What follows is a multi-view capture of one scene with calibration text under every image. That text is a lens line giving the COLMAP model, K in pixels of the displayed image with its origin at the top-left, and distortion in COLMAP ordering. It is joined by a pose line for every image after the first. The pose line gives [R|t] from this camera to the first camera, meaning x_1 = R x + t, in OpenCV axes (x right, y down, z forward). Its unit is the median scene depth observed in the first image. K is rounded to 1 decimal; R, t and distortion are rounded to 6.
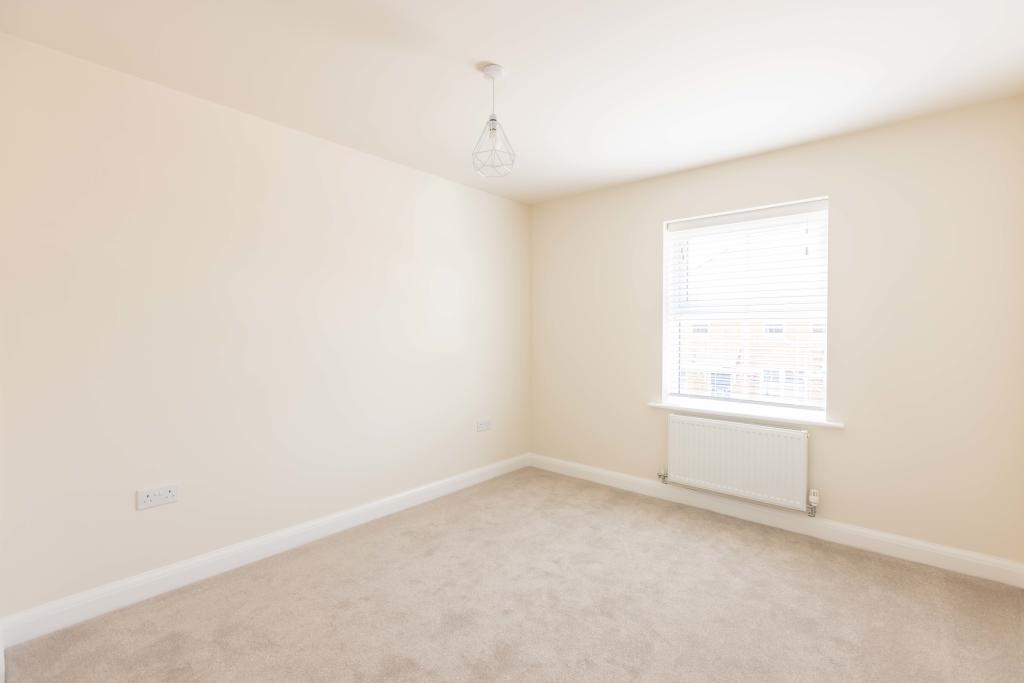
lens RADIAL K [[463.9, 0, 510.8], [0, 463.9, 342.6], [0, 0, 1]] dist [0.003179, -0.000097]
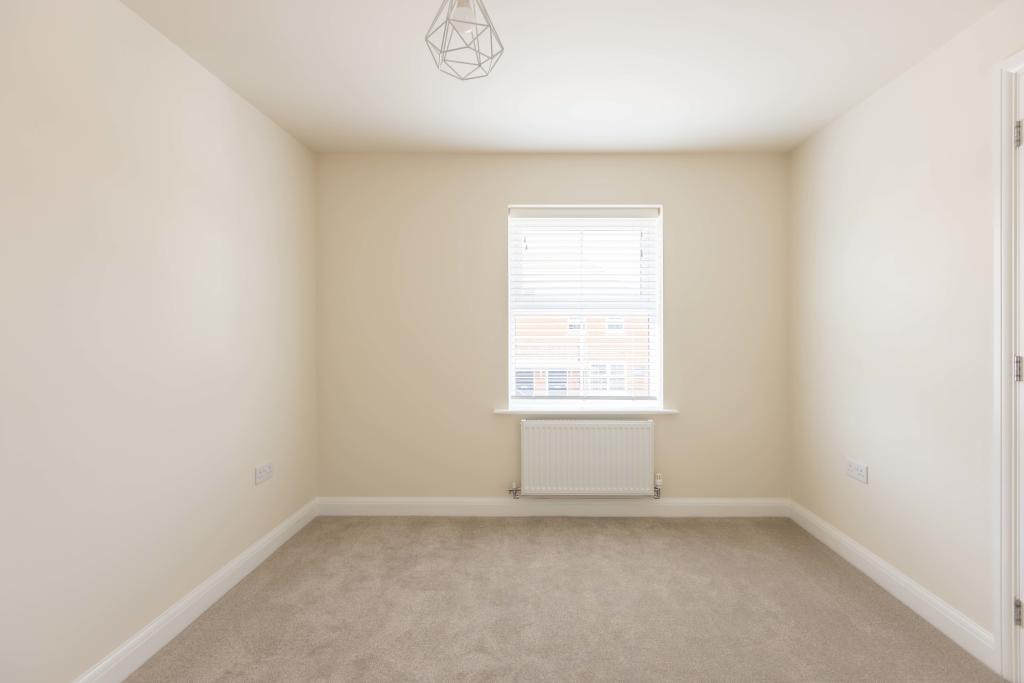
lens RADIAL K [[463.9, 0, 513.4], [0, 463.9, 336.0], [0, 0, 1]] dist [0.003179, -0.000097]
pose [[0.757652, -0.008947, 0.652597, -0.264924], [0.018791, 0.999791, -0.008109, -0.001277], [-0.652388, 0.018407, 0.757661, 0.341104]]
